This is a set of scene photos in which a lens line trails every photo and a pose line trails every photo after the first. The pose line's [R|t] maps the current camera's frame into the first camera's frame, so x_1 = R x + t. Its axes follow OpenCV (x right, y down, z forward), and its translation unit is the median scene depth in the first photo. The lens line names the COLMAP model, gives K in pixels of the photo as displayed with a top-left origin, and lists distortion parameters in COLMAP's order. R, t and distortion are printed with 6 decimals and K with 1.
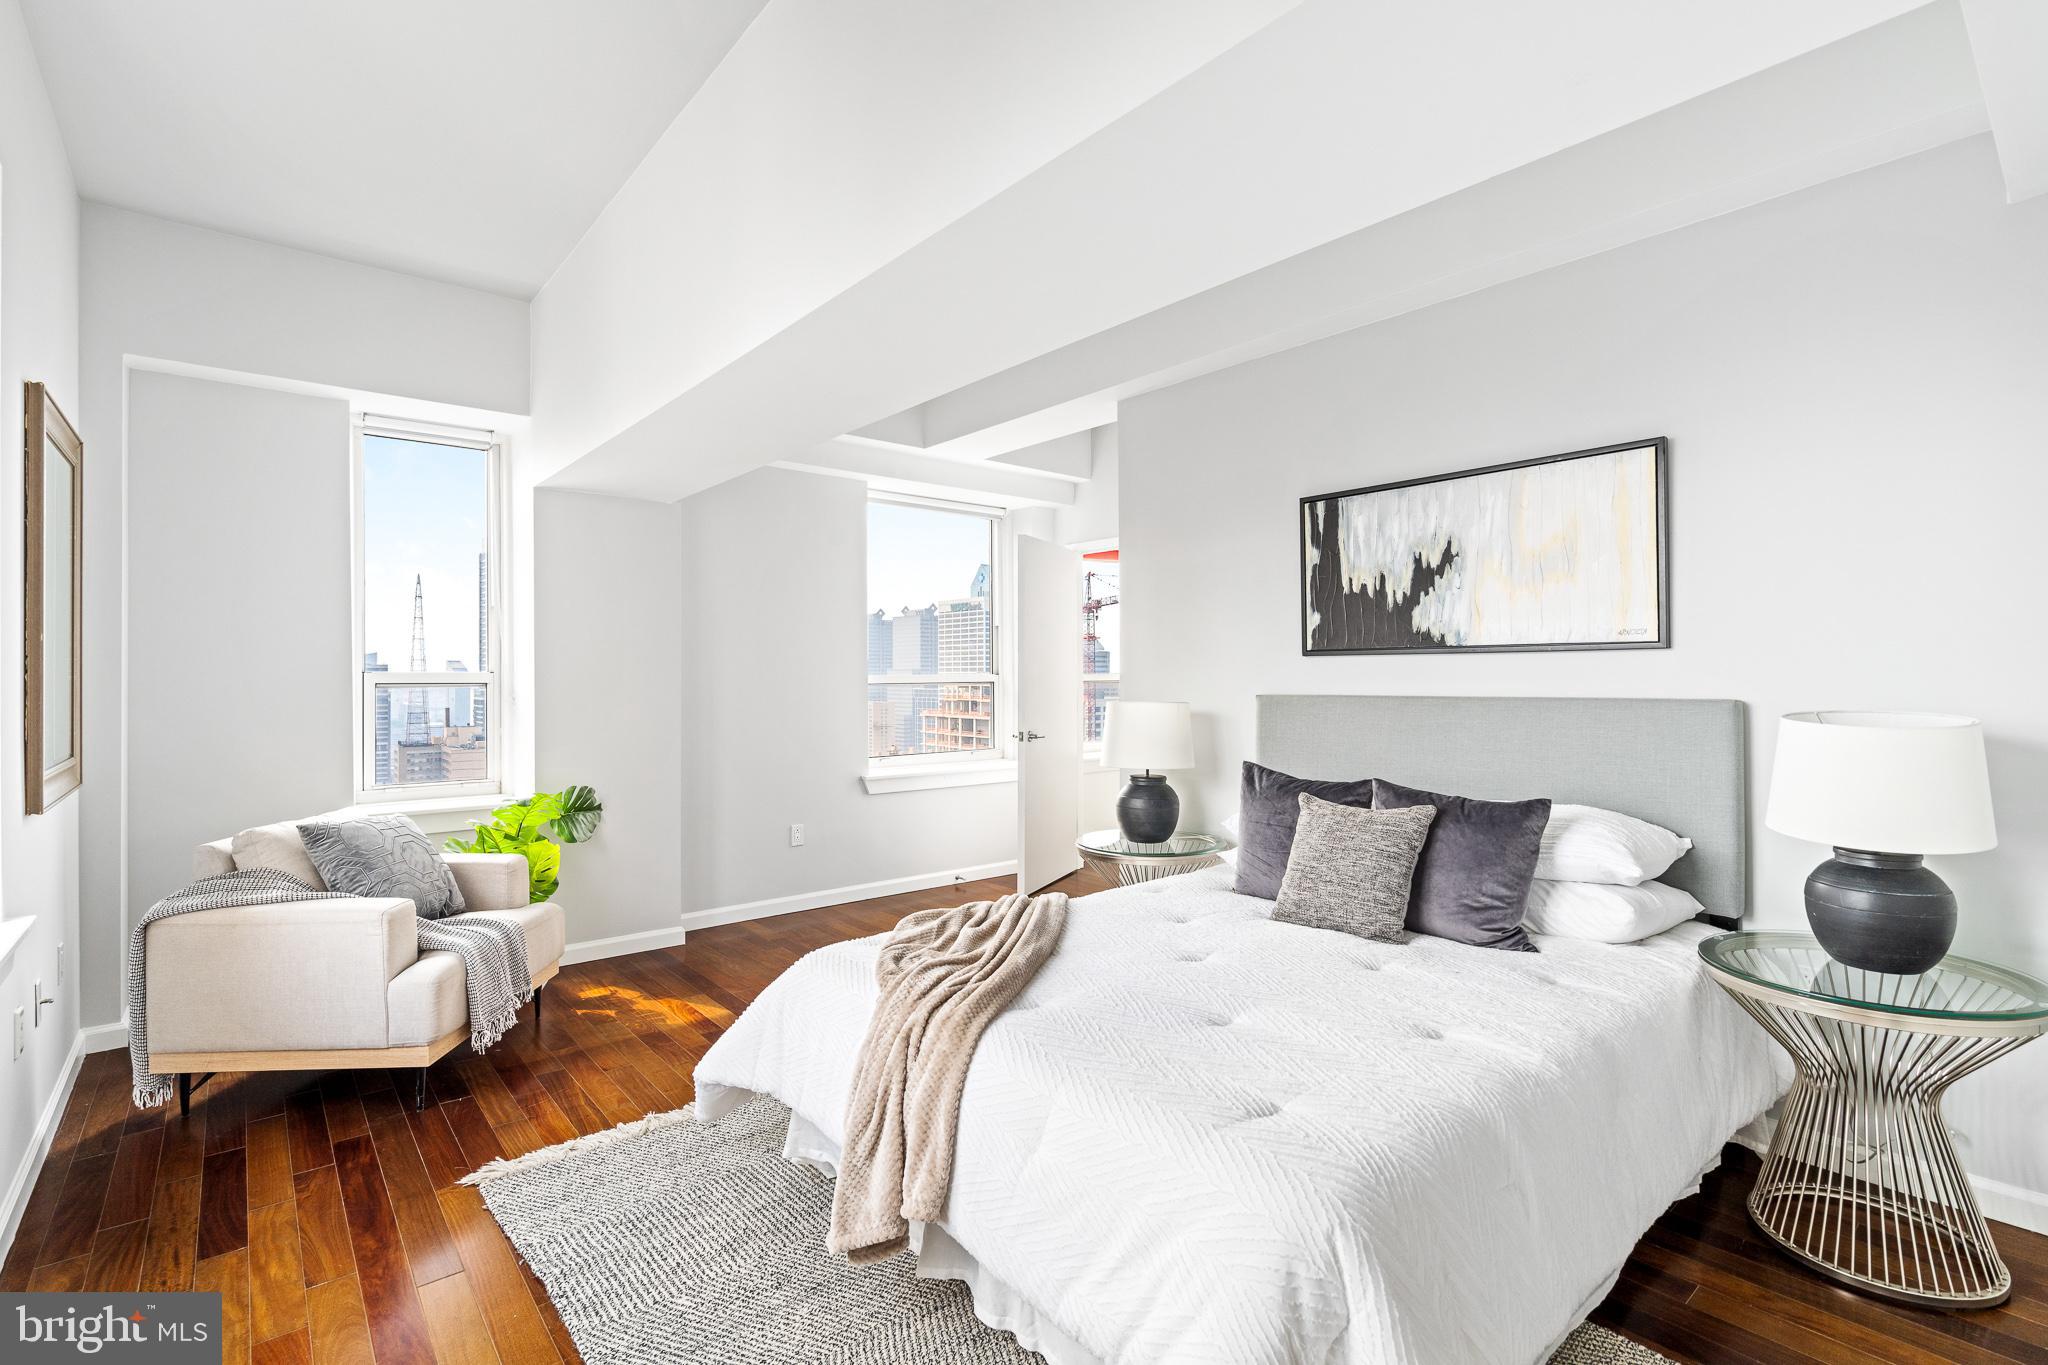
lens RADIAL K [[940.2, 0, 1042.6], [0, 940.2, 682.8], [0, 0, 1]] dist [0.019552, -0.000076]
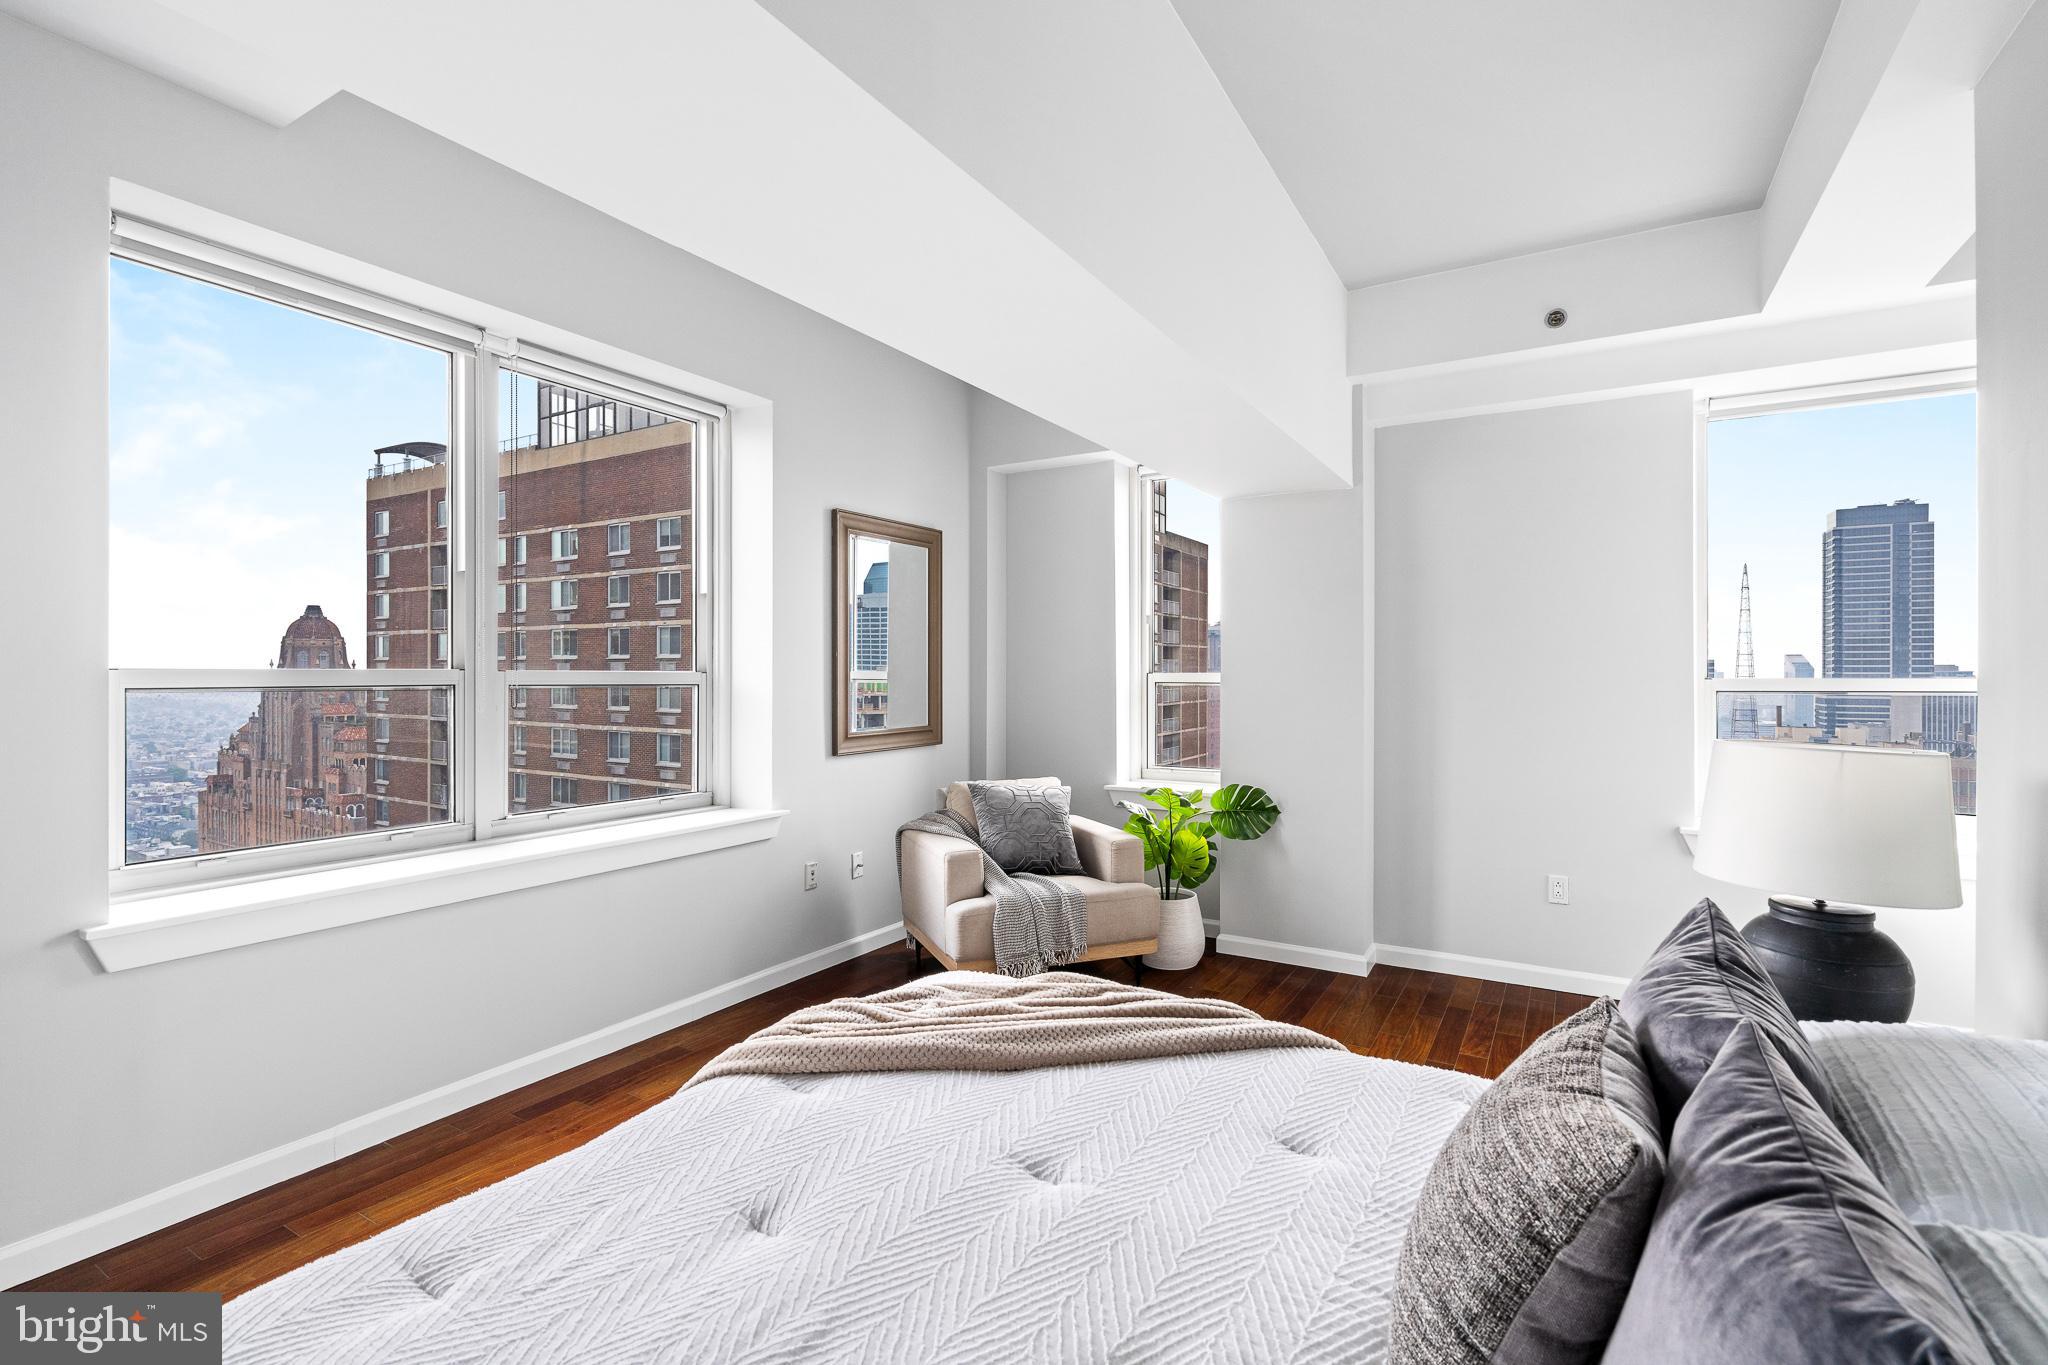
lens RADIAL K [[937.2, 0, 1020.0], [0, 937.2, 696.0], [0, 0, 1]] dist [-0.002589, 0.000701]
pose [[0.300327, 0.027483, -0.953440, 0.394307], [-0.008335, 0.999622, 0.026189, -0.013128], [0.953800, 0.000081, 0.300442, 0.445232]]
